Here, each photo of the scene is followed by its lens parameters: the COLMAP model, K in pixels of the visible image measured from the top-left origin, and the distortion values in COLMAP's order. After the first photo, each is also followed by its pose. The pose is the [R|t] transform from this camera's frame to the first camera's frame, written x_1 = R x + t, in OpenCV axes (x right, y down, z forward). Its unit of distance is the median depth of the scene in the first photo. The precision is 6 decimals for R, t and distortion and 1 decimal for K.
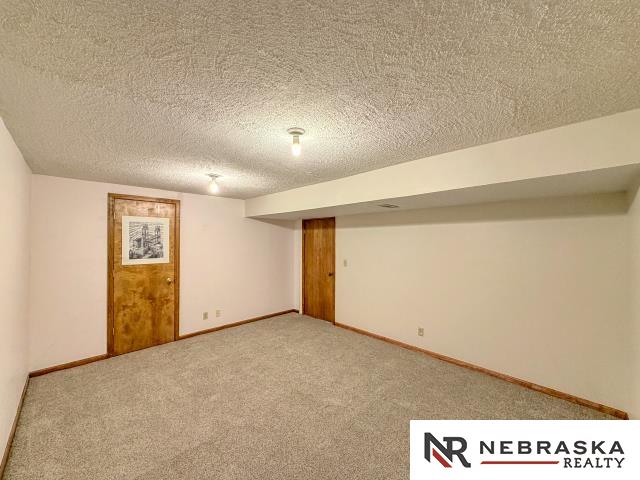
lens RADIAL K [[256.1, 0, 319.5], [0, 256.1, 236.4], [0, 0, 1]] dist [-0.010170, -0.000281]
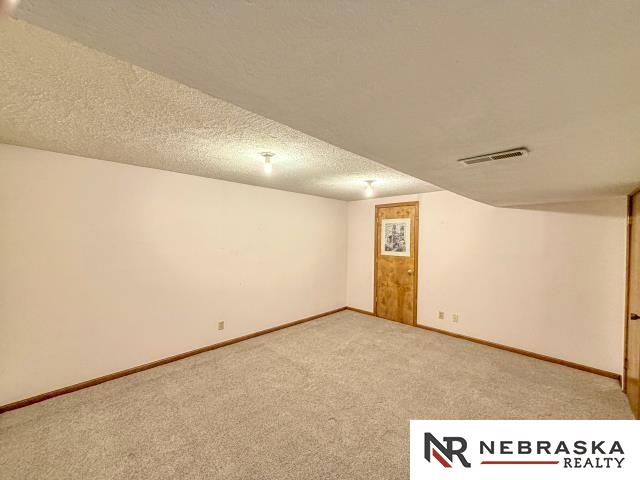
lens RADIAL K [[256.1, 0, 319.6], [0, 256.1, 240.8], [0, 0, 1]] dist [-0.010170, -0.000281]
pose [[-0.012996, 0.005226, -0.999902, 0.621648], [0.004698, 0.999976, 0.005165, 0.025531], [0.999905, -0.004630, -0.013021, 0.651777]]
